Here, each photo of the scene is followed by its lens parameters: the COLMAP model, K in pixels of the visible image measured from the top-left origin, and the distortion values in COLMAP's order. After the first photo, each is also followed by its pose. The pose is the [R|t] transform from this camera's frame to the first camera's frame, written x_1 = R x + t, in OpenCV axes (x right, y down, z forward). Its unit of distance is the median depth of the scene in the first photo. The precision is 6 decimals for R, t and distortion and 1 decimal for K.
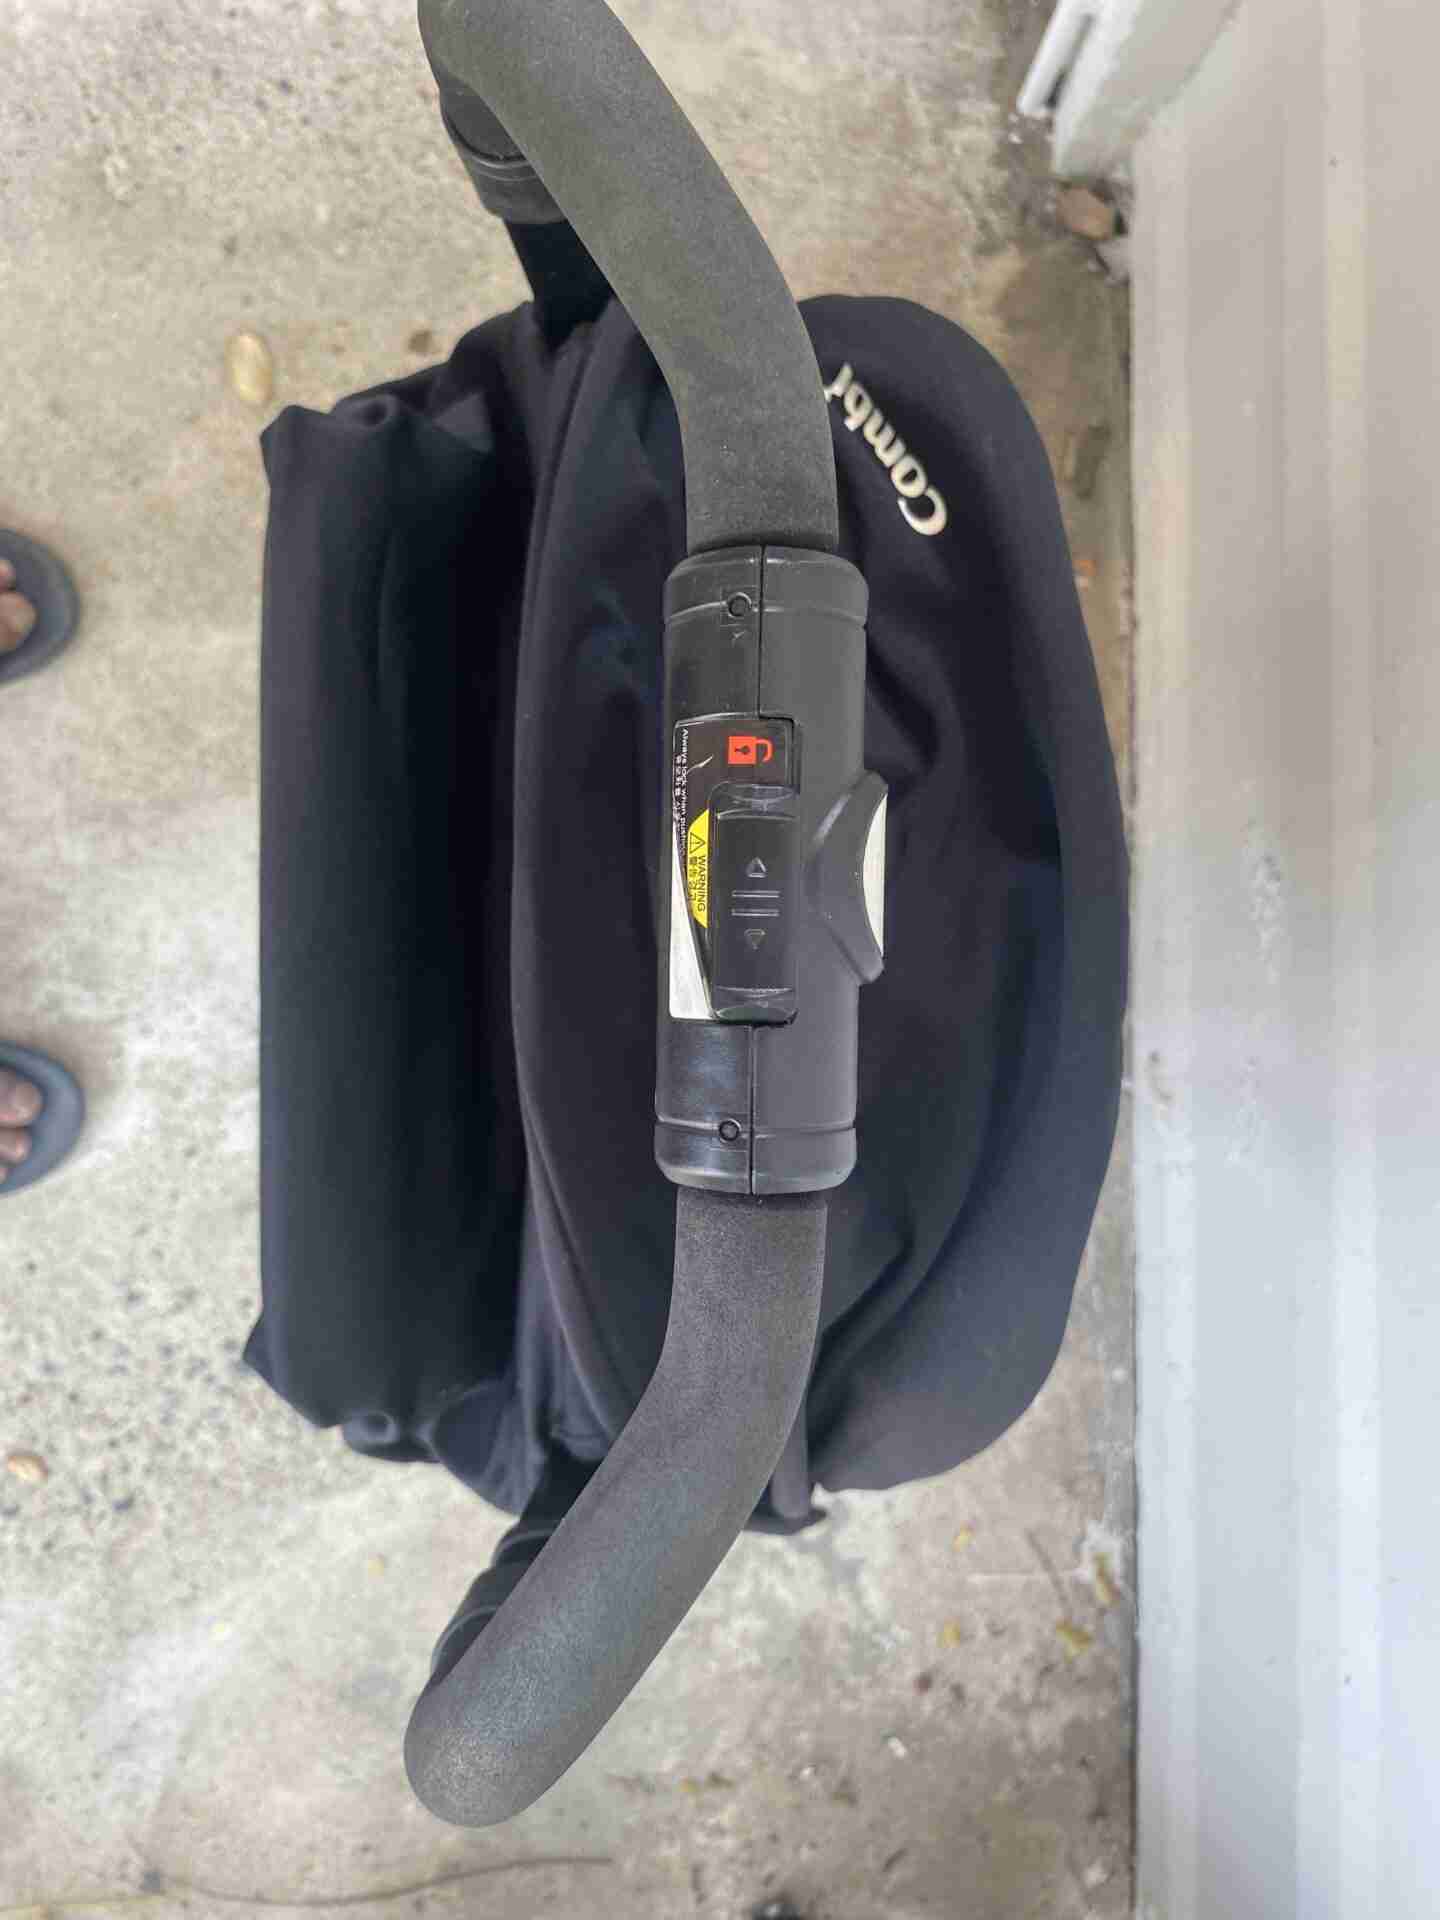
lens RADIAL K [[1477.5, 0, 708.3], [0, 1477.5, 945.1], [0, 0, 1]] dist [-0.012350, 0.005696]
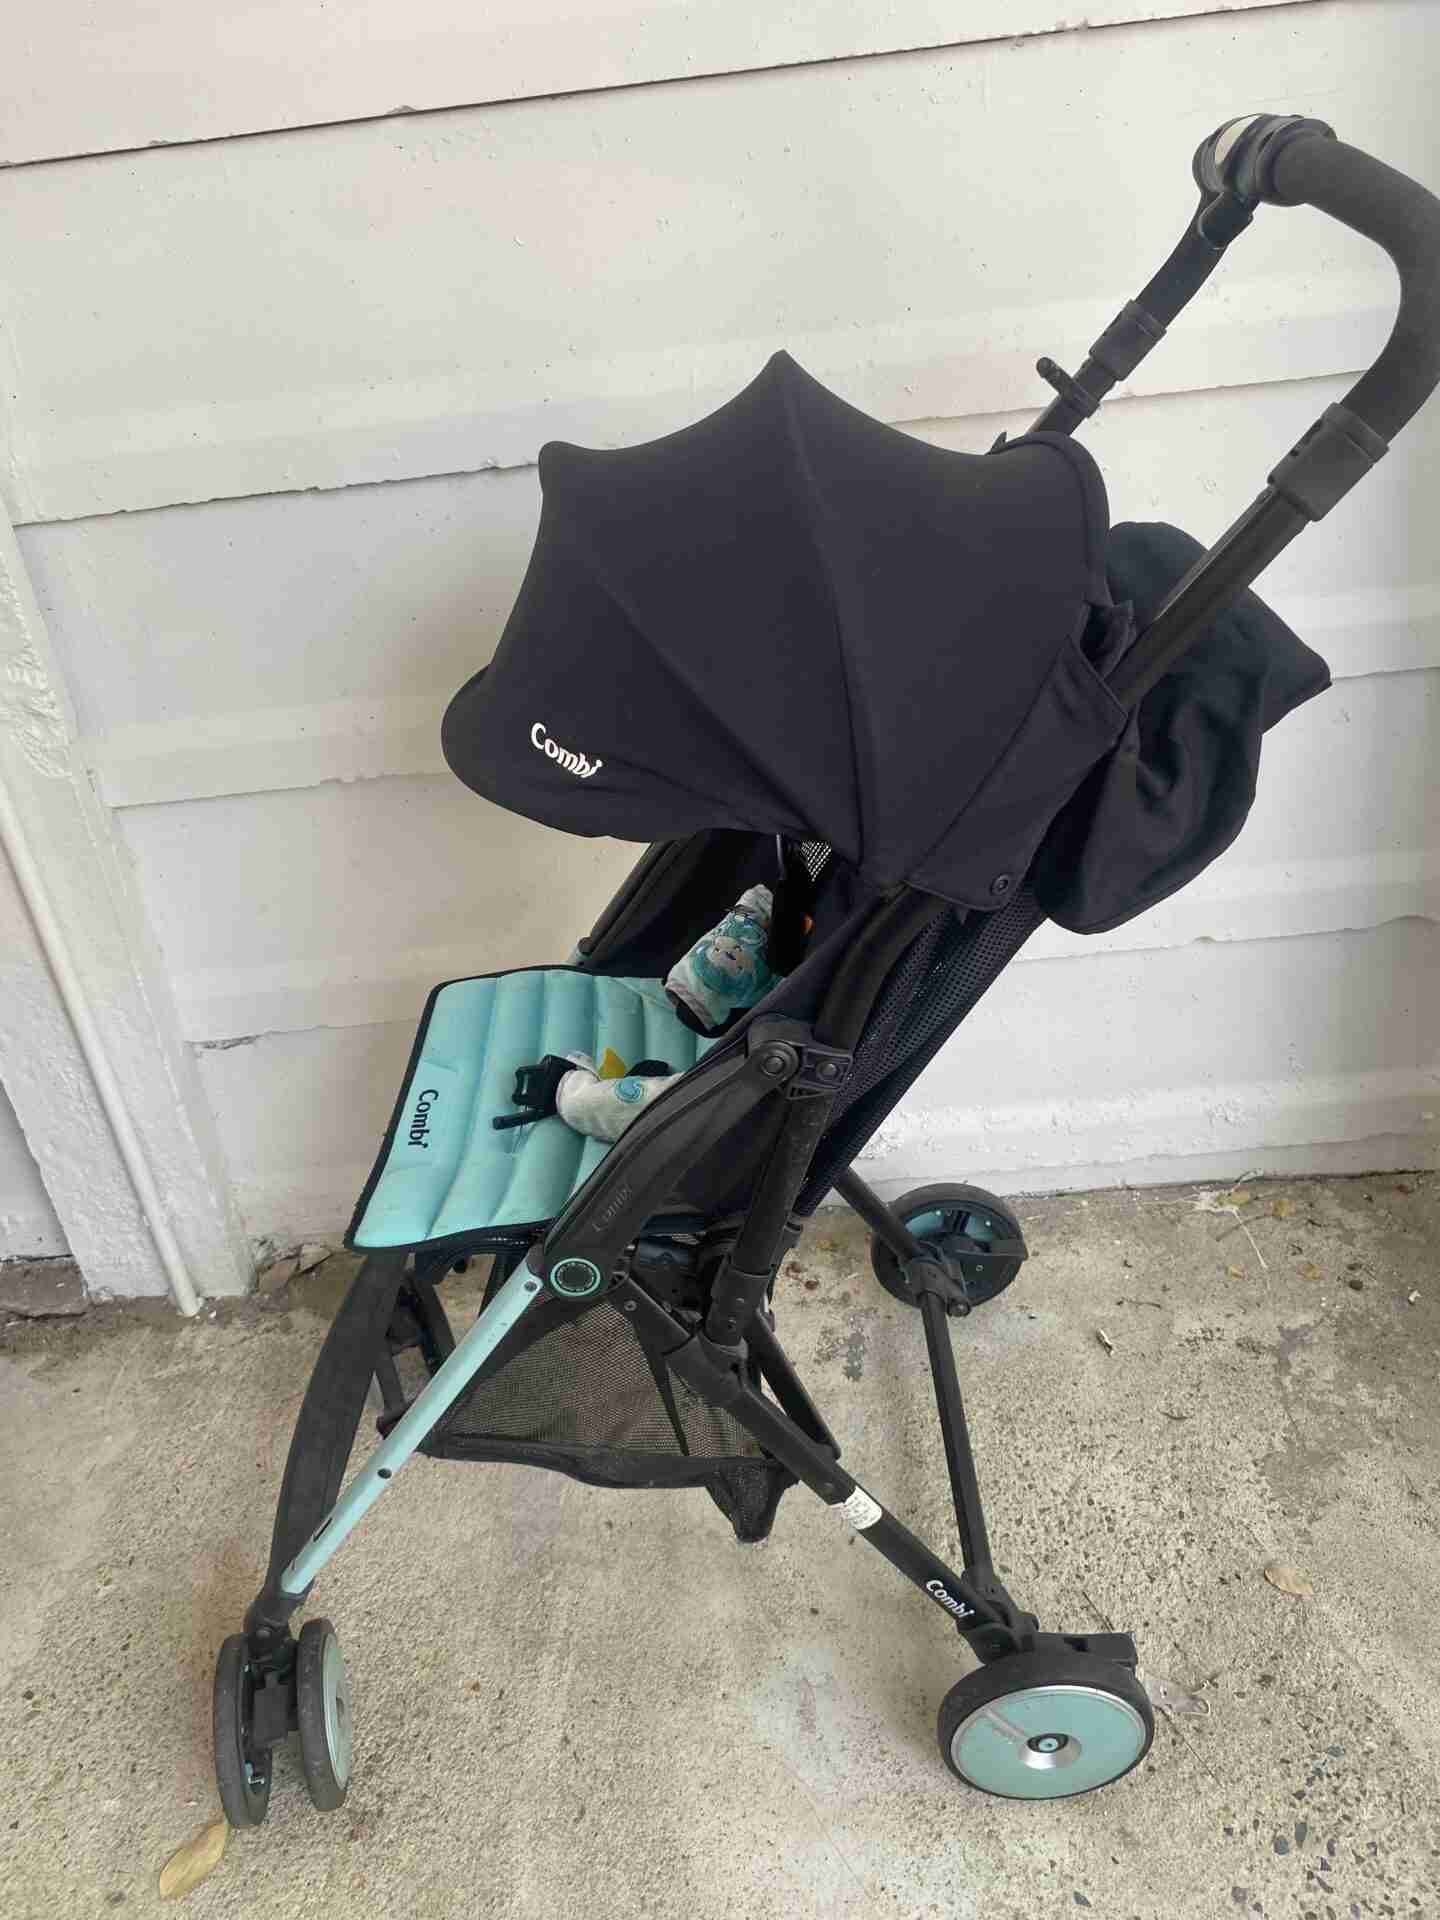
lens RADIAL K [[1477.5, 0, 701.8], [0, 1477.5, 940.2], [0, 0, 1]] dist [-0.012350, 0.005696]
pose [[-0.017249, -0.523020, 0.852146, -0.801993], [0.996746, -0.076110, -0.026538, -0.022615], [0.078737, 0.848916, 0.522631, 0.005938]]
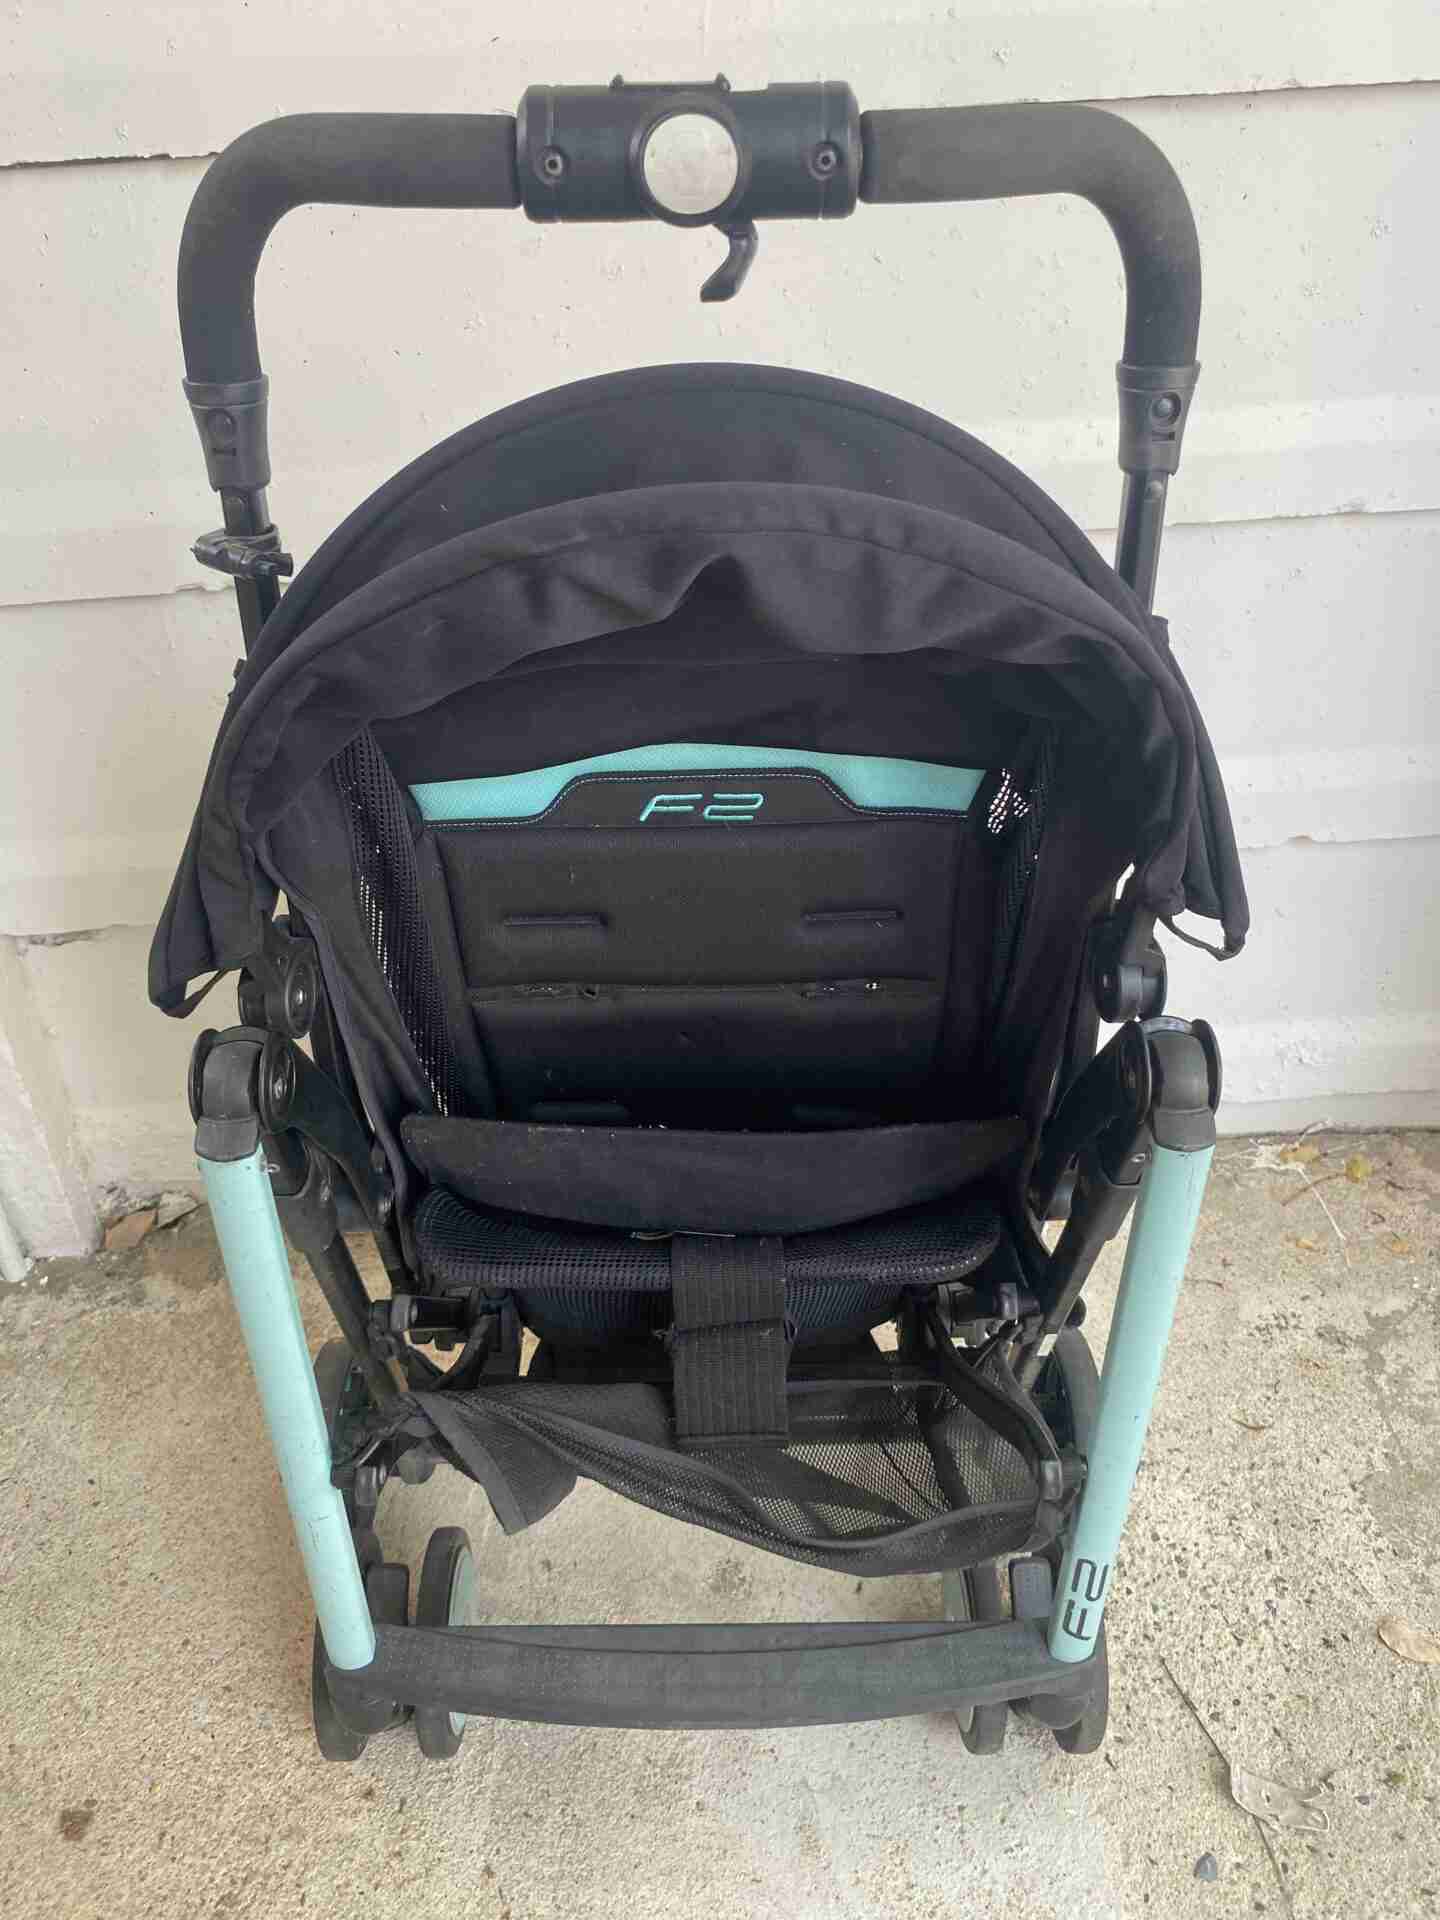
lens RADIAL K [[1477.5, 0, 723.3], [0, 1477.5, 951.0], [0, 0, 1]] dist [-0.012350, 0.005696]
pose [[-0.059097, -0.573673, 0.816950, -0.581155], [0.998059, -0.050050, 0.037052, -0.067797], [0.019633, 0.817554, 0.575517, 0.171852]]
